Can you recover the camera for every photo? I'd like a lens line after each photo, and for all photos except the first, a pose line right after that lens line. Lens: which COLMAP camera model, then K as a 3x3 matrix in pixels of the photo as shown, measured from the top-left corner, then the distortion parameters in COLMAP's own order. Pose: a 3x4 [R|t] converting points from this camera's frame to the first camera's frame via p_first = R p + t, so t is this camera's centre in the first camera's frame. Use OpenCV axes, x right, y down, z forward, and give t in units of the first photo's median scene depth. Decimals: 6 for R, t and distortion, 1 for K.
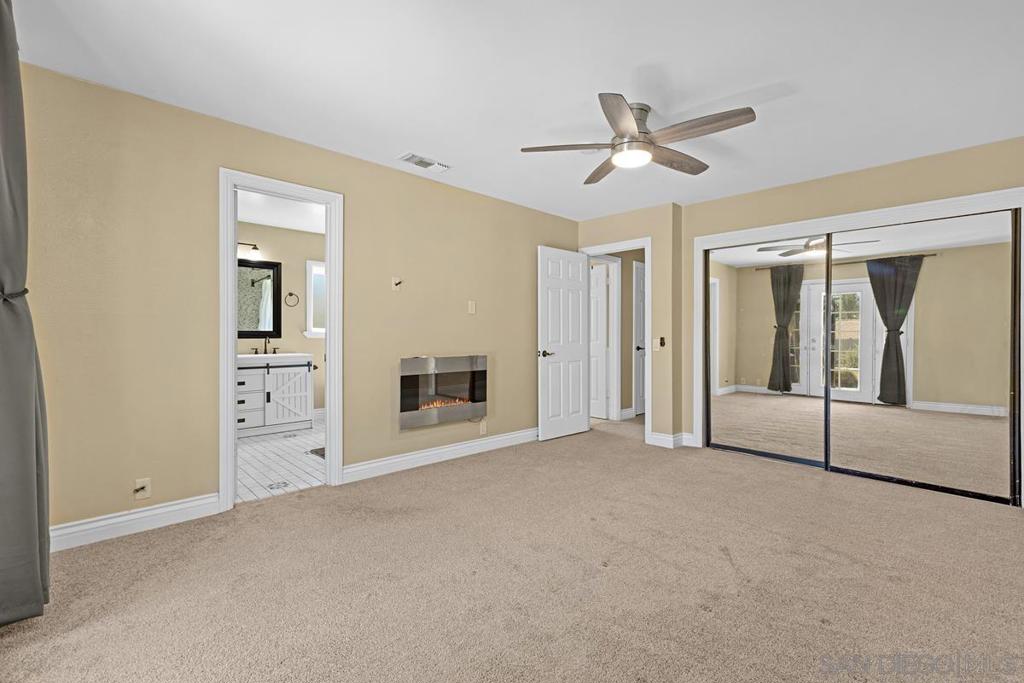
lens RADIAL K [[453.0, 0, 513.7], [0, 453.0, 337.2], [0, 0, 1]] dist [-0.000277, -0.000234]
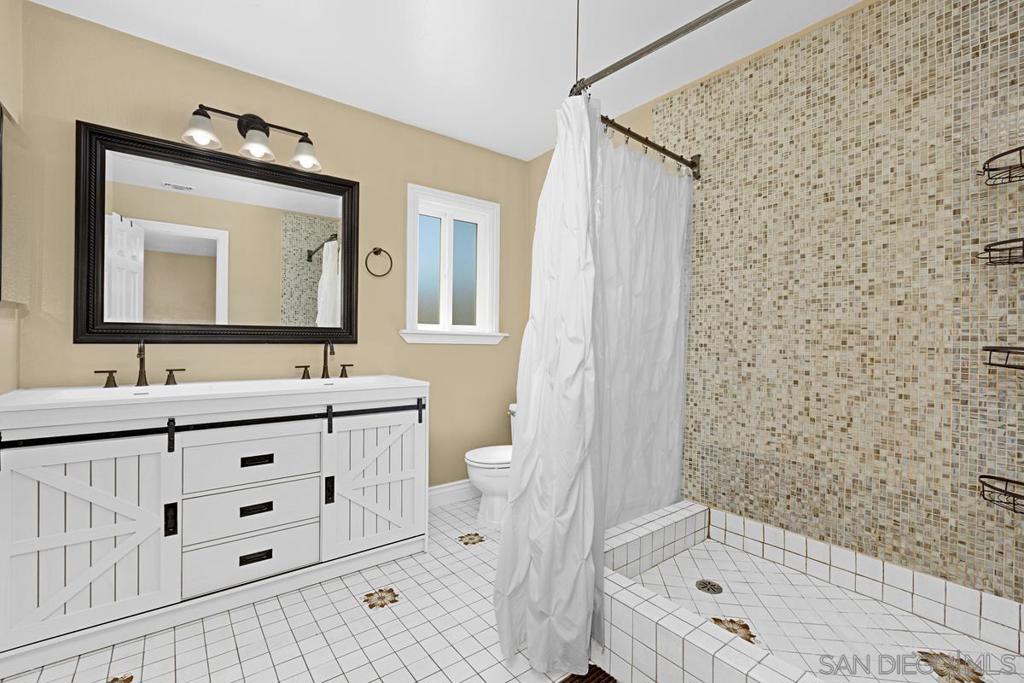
lens RADIAL K [[453.0, 0, 513.7], [0, 453.0, 337.2], [0, 0, 1]] dist [-0.000277, -0.000234]
pose [[0.993560, 0.008180, -0.113015, -0.310277], [-0.008969, 0.999939, -0.006482, -0.002813], [0.112955, 0.007454, 0.993572, 0.572157]]
